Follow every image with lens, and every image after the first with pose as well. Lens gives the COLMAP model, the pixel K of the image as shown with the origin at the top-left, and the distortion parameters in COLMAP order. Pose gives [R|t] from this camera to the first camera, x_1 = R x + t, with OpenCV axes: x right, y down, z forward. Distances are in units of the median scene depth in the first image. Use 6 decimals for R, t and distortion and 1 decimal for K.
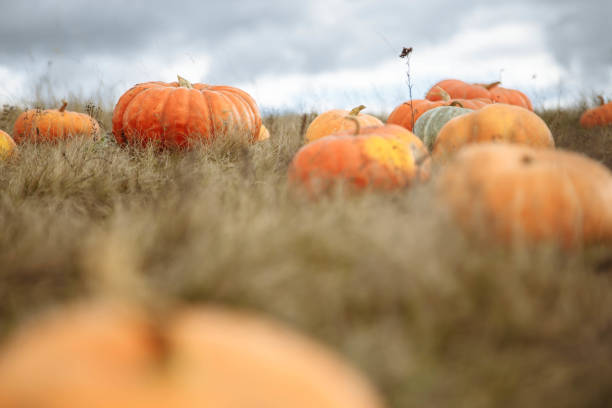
lens RADIAL K [[480.2, 0, 306.0], [0, 480.2, 204.0], [0, 0, 1]] dist [-0.001780, 0.002760]
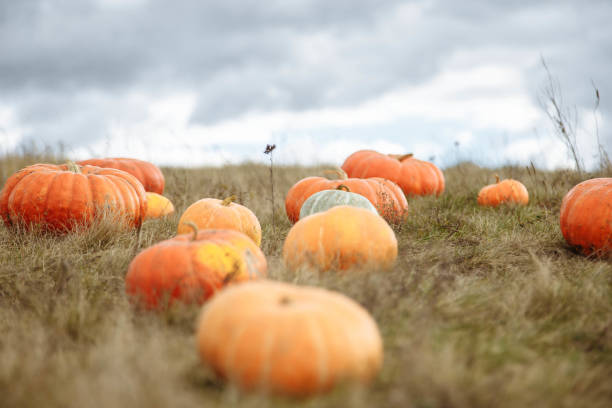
lens RADIAL K [[480.2, 0, 306.0], [0, 480.2, 204.0], [0, 0, 1]] dist [-0.001780, 0.002760]
pose [[0.999721, 0.012215, 0.020238, 0.229549], [-0.010814, 0.997629, -0.067972, -0.109166], [-0.021020, 0.067734, 0.997482, -0.027331]]
